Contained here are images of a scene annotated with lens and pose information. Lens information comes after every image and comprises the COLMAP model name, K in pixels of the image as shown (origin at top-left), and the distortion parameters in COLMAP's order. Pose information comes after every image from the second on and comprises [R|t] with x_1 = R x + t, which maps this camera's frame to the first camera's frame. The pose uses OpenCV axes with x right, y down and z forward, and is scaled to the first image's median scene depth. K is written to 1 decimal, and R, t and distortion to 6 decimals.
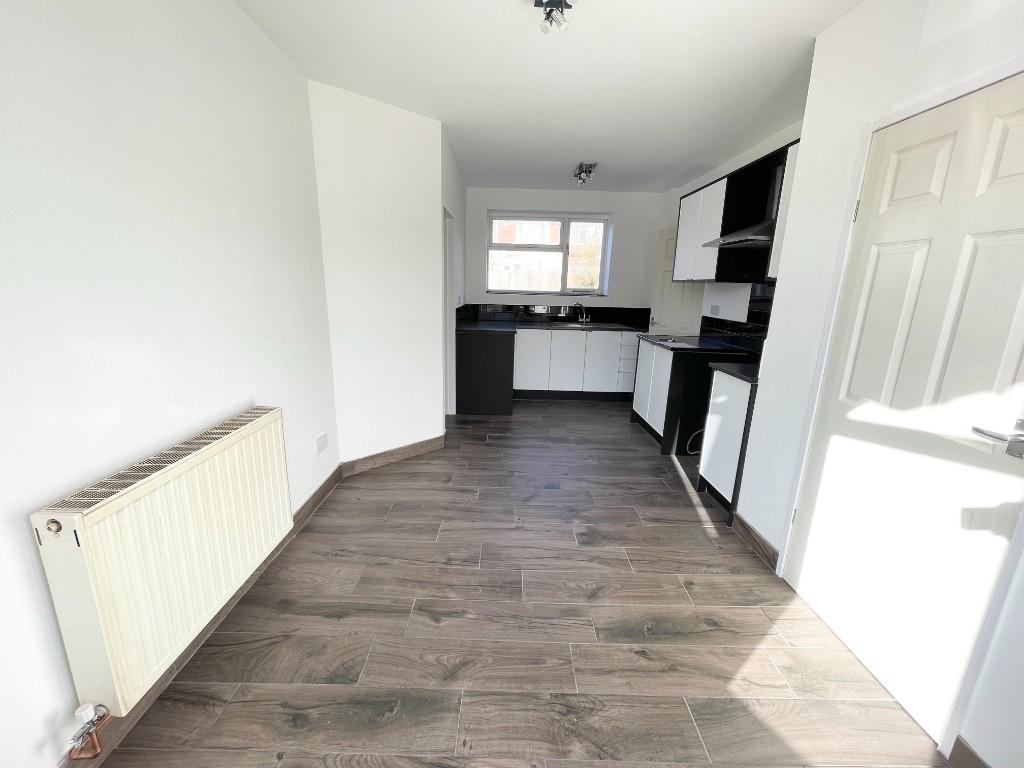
lens RADIAL K [[416.6, 0, 512.8], [0, 416.6, 382.8], [0, 0, 1]] dist [0.001188, -0.000636]
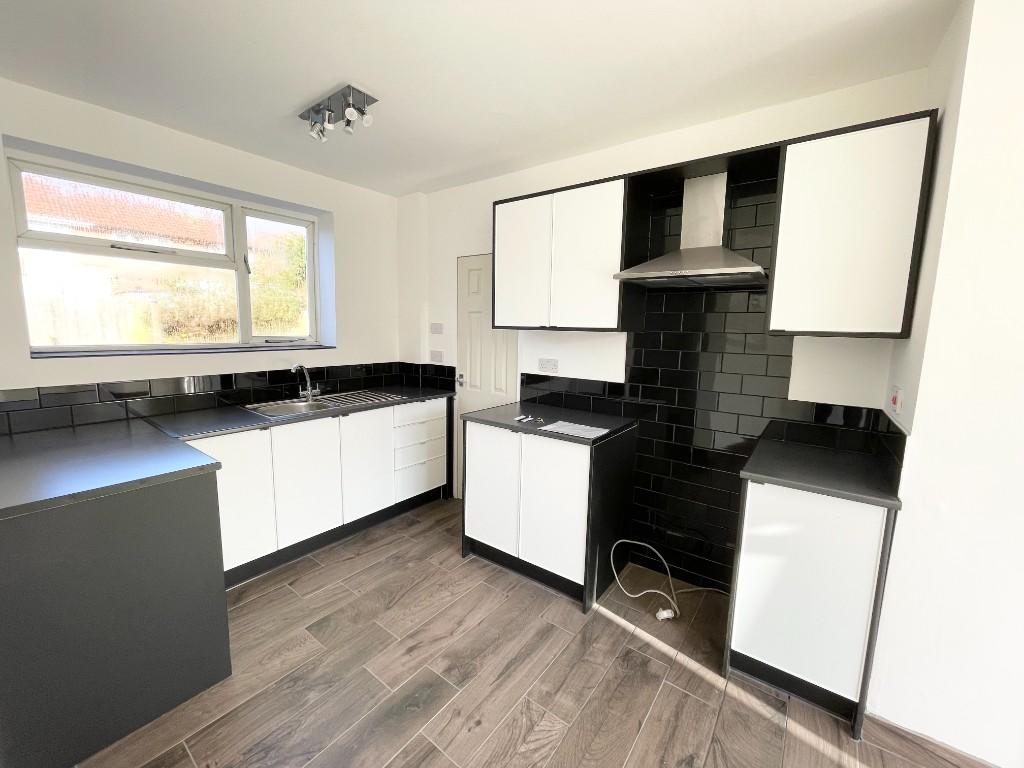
lens RADIAL K [[416.6, 0, 508.8], [0, 416.6, 378.8], [0, 0, 1]] dist [0.001188, -0.000636]
pose [[0.617890, -0.116342, 0.777609, -0.103202], [0.178826, 0.983868, 0.005106, -0.136307], [-0.765659, 0.135901, 0.628727, 0.487549]]
